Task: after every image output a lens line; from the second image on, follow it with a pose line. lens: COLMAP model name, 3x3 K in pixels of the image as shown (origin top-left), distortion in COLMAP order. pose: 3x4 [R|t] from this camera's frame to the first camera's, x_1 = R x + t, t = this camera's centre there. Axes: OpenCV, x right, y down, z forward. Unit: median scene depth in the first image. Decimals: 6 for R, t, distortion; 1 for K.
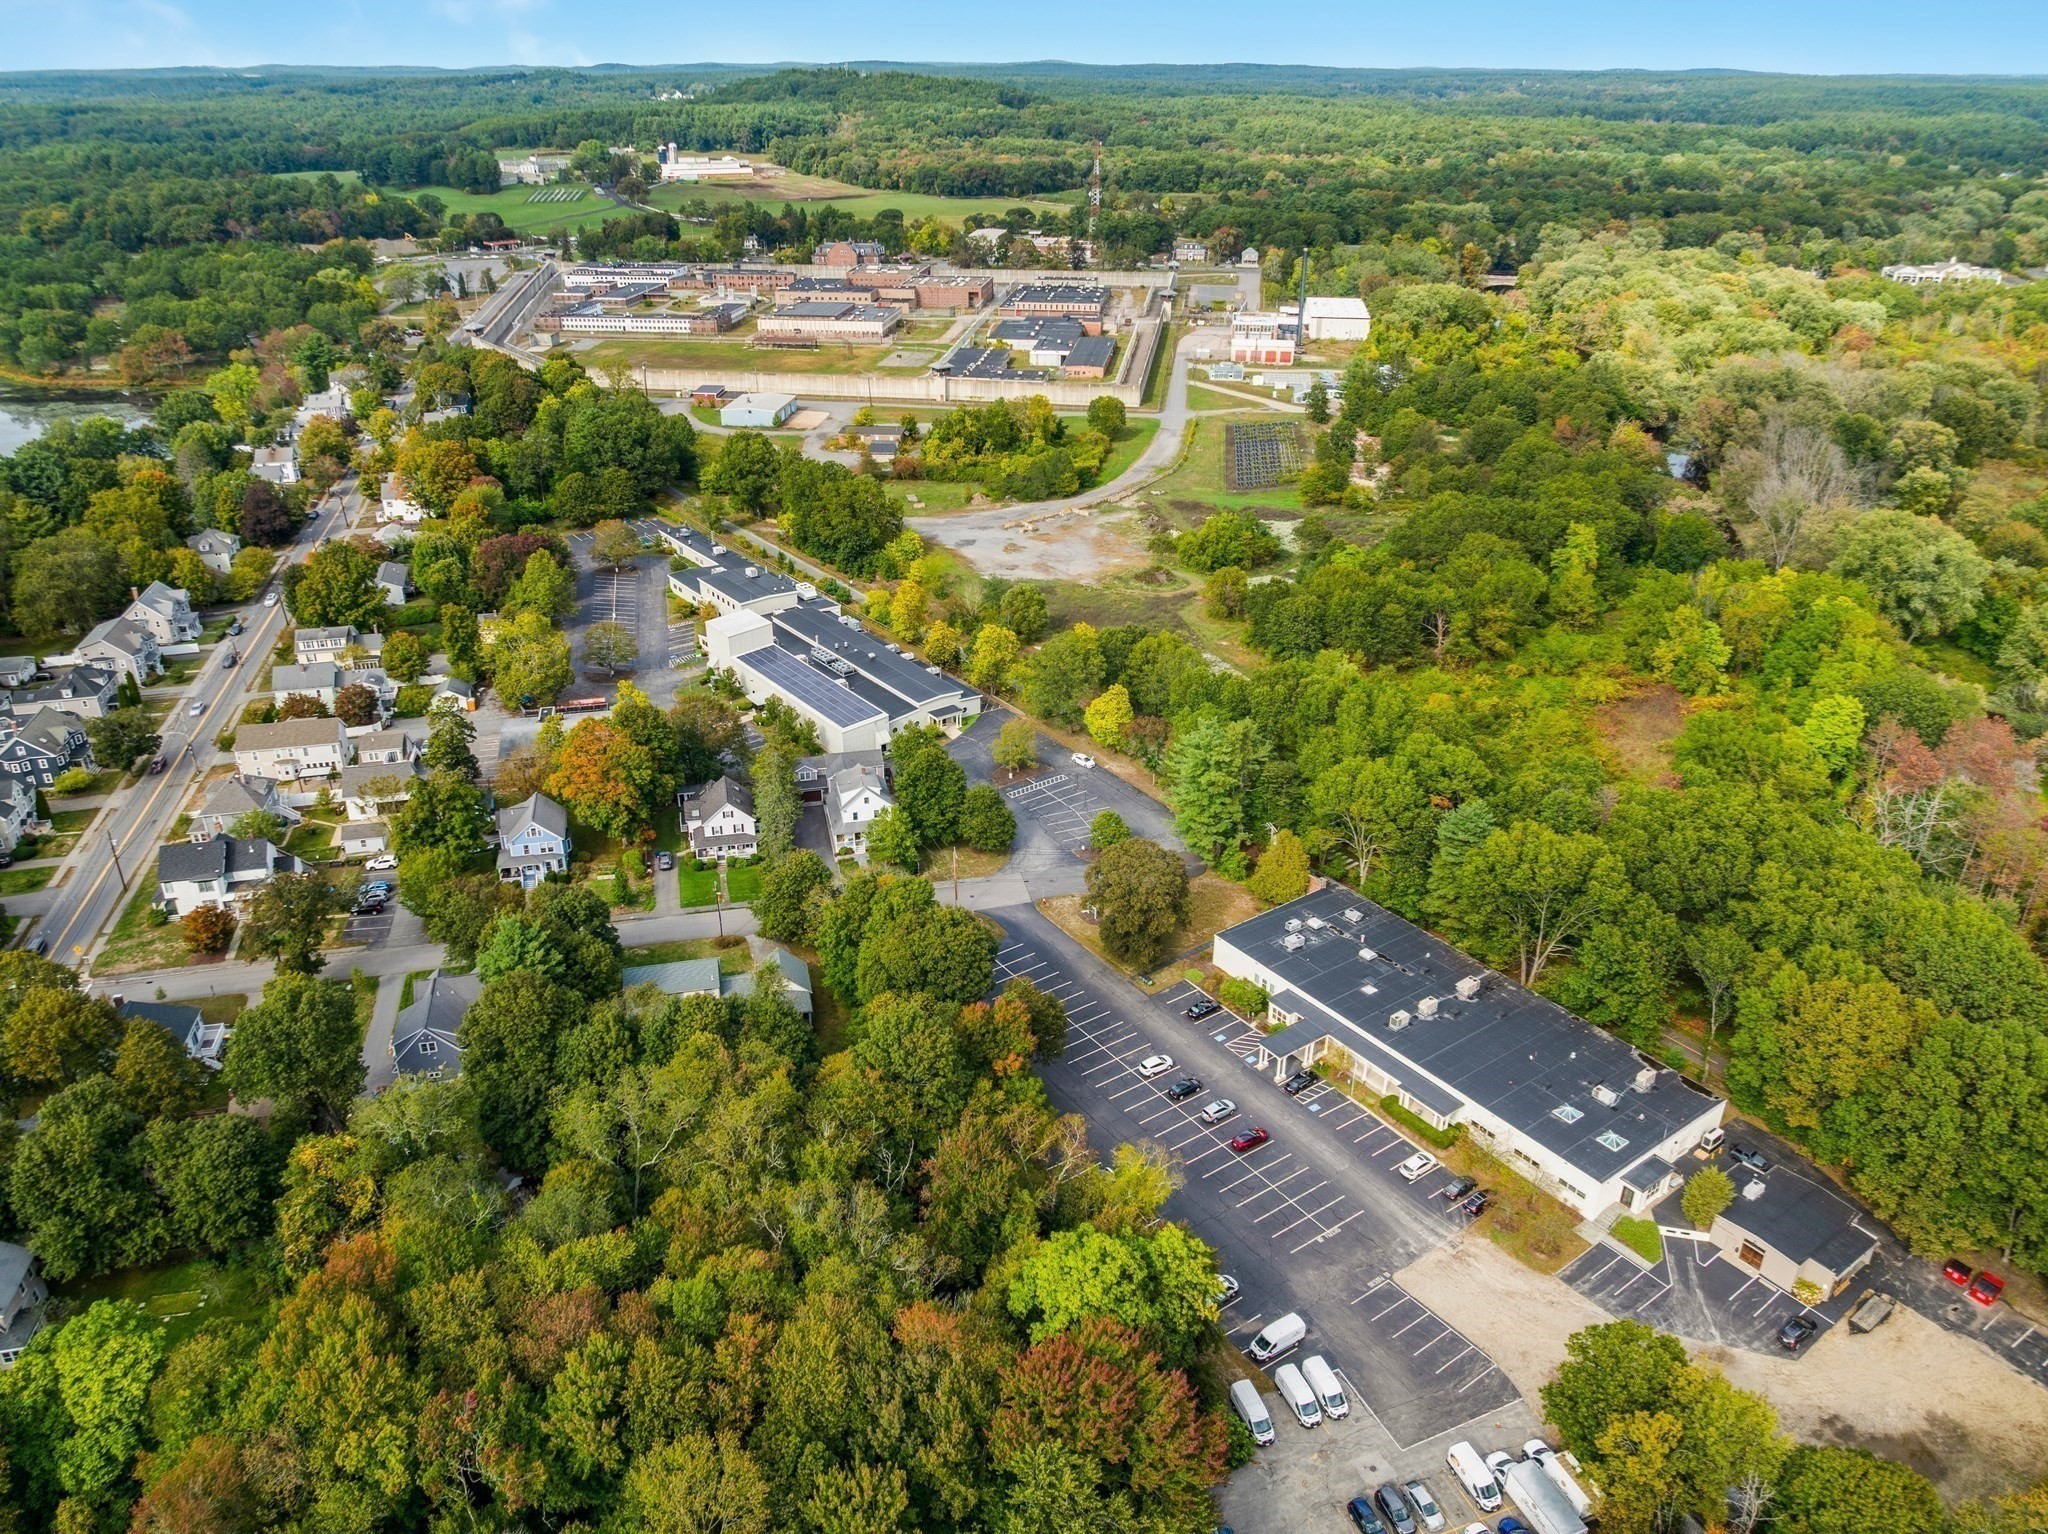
lens RADIAL K [[1460.7, 0, 1024.0], [0, 1460.7, 767.0], [0, 0, 1]] dist [-0.006473, -0.072246]
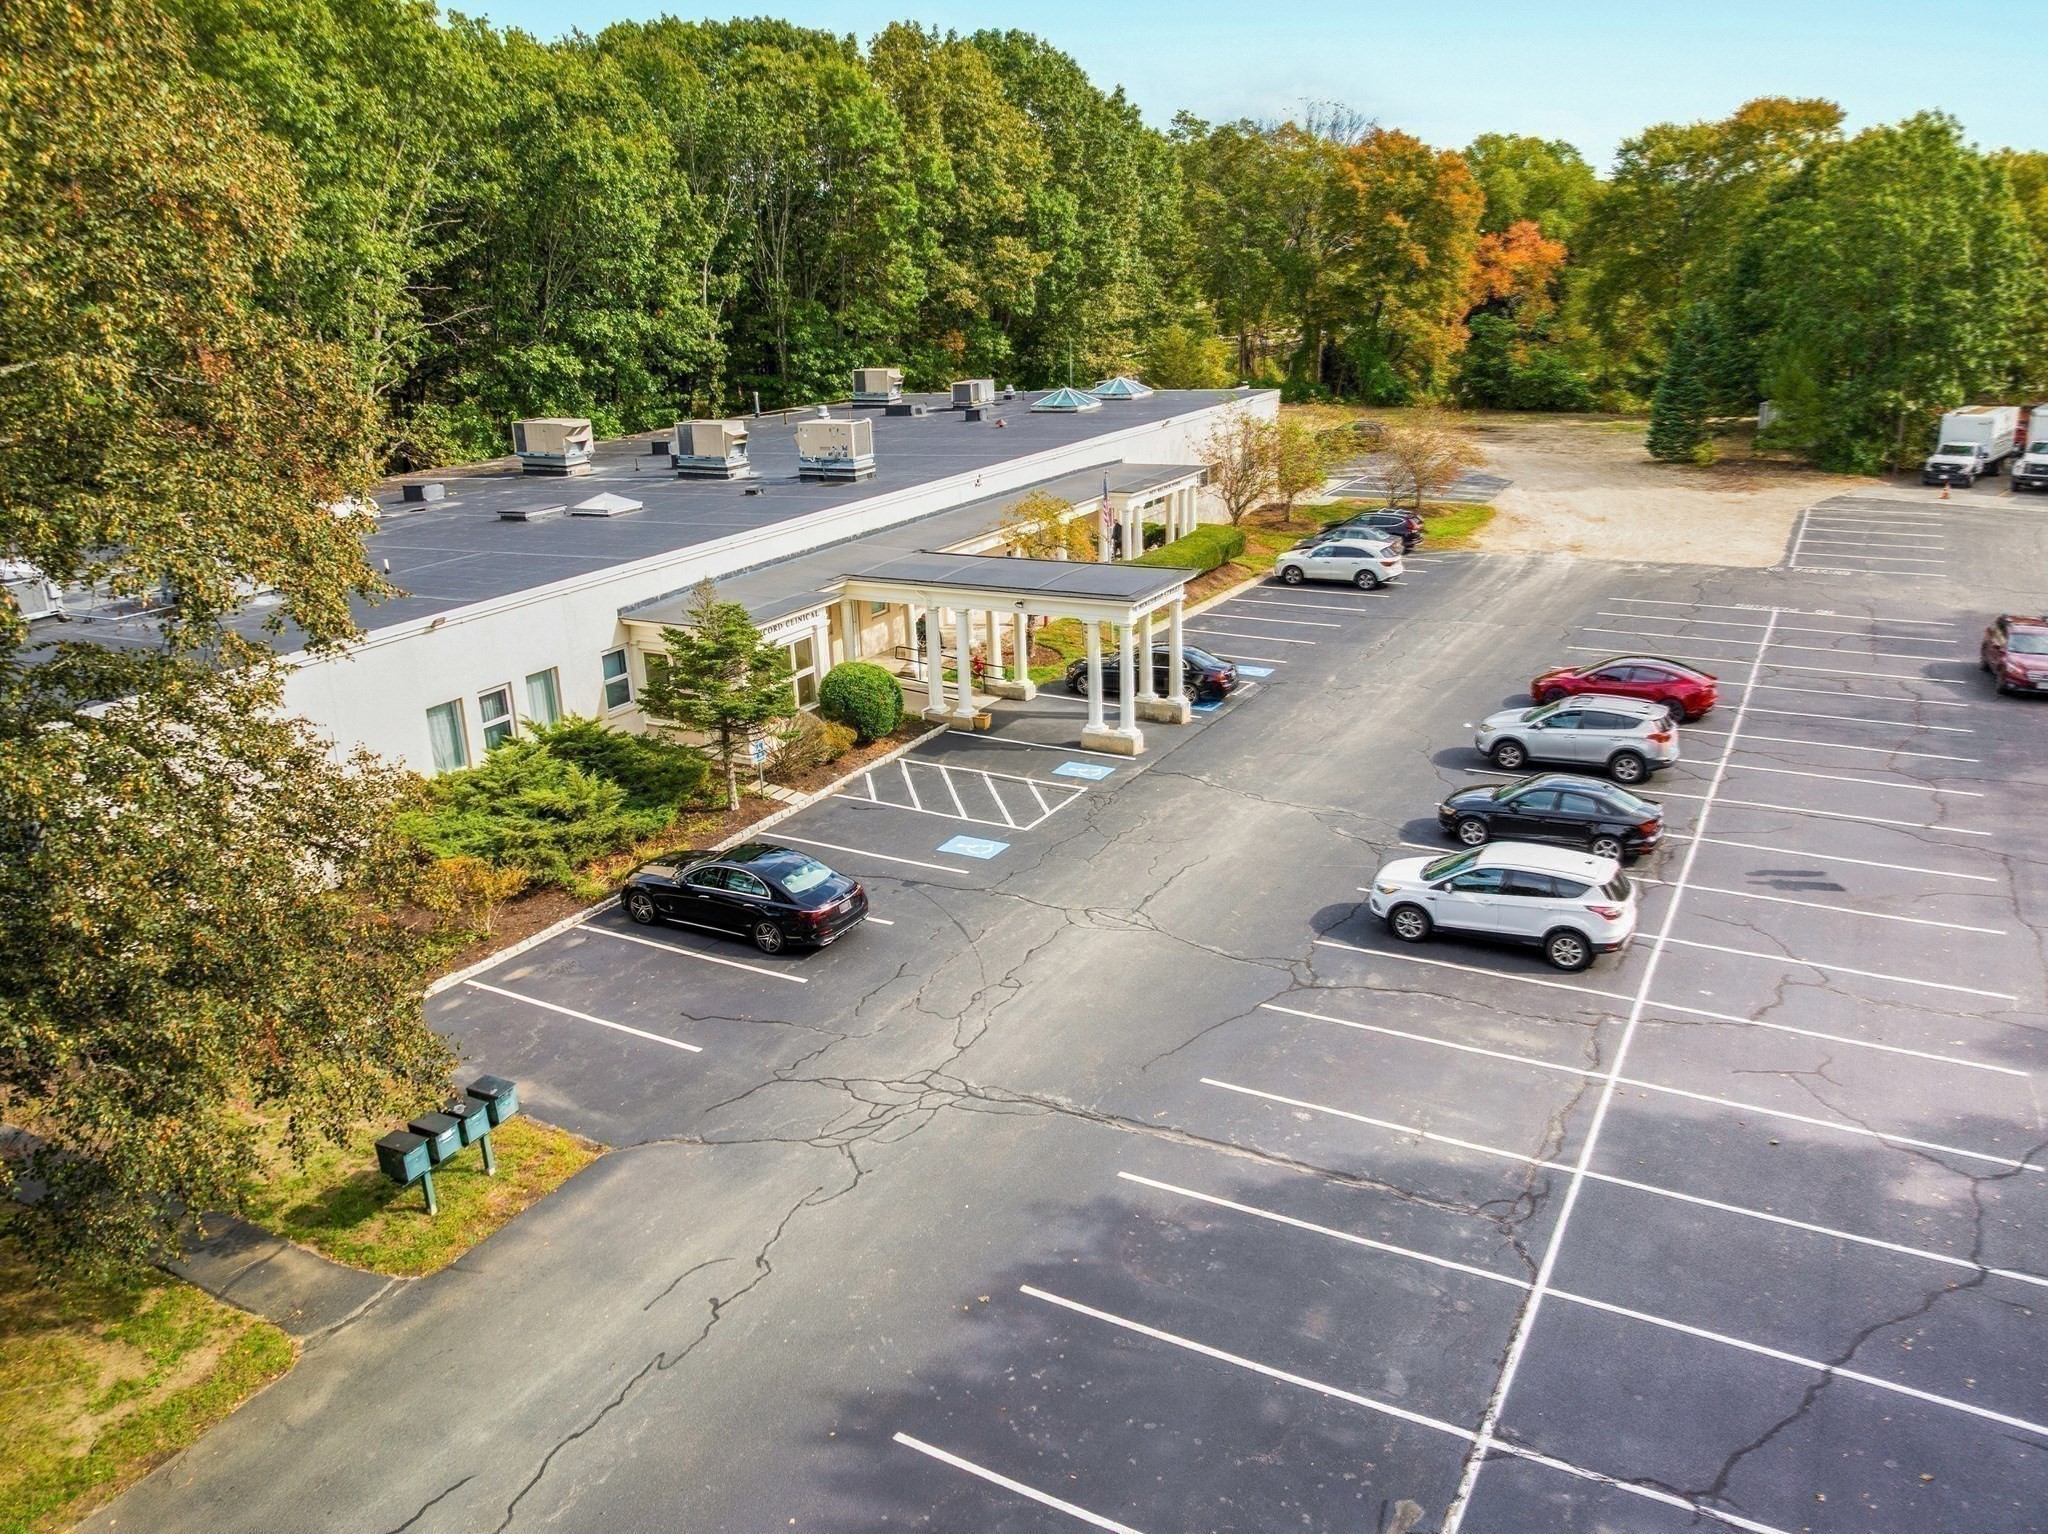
lens RADIAL K [[1484.1, 0, 1019.0], [0, 1484.1, 753.6], [0, 0, 1]] dist [-0.004578, -0.071362]
pose [[-0.427390, -0.260731, 0.865654, -0.011542], [0.423051, 0.788531, 0.446370, 0.103996], [-0.798978, 0.556990, -0.226707, 1.030768]]
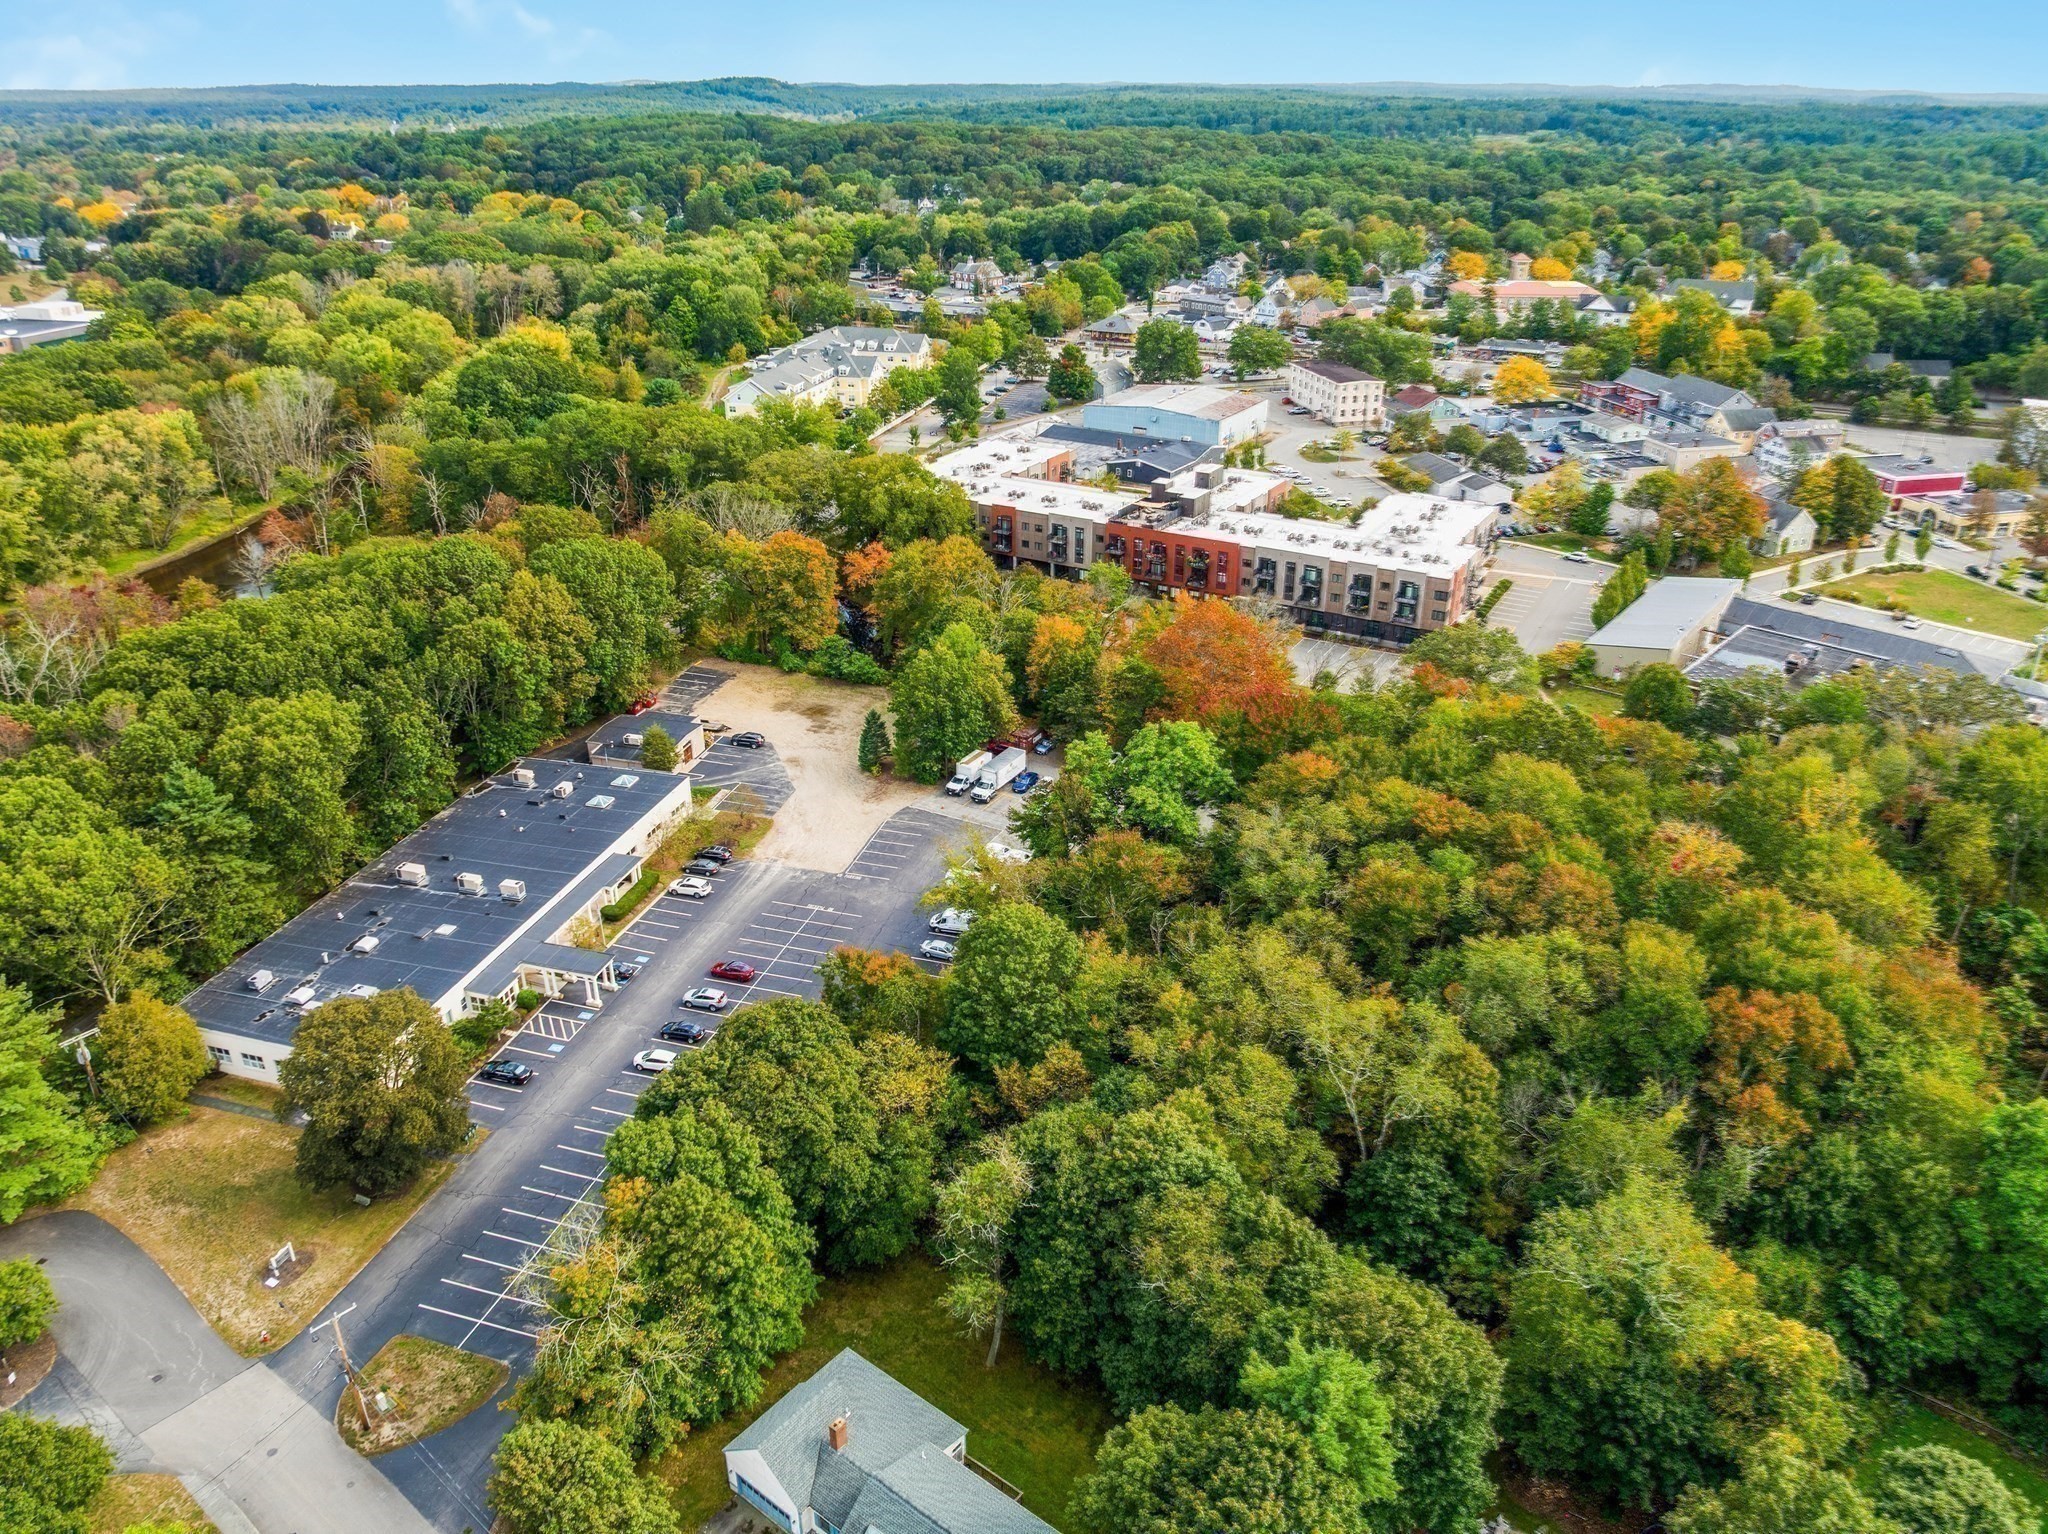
lens RADIAL K [[1447.8, 0, 1022.6], [0, 1447.8, 769.6], [0, 0, 1]] dist [-0.037725, 0.001747]
pose [[-0.620677, -0.342598, 0.705257, -0.490146], [0.339455, 0.693400, 0.635583, -0.304597], [-0.706775, 0.633895, -0.314081, 0.974764]]
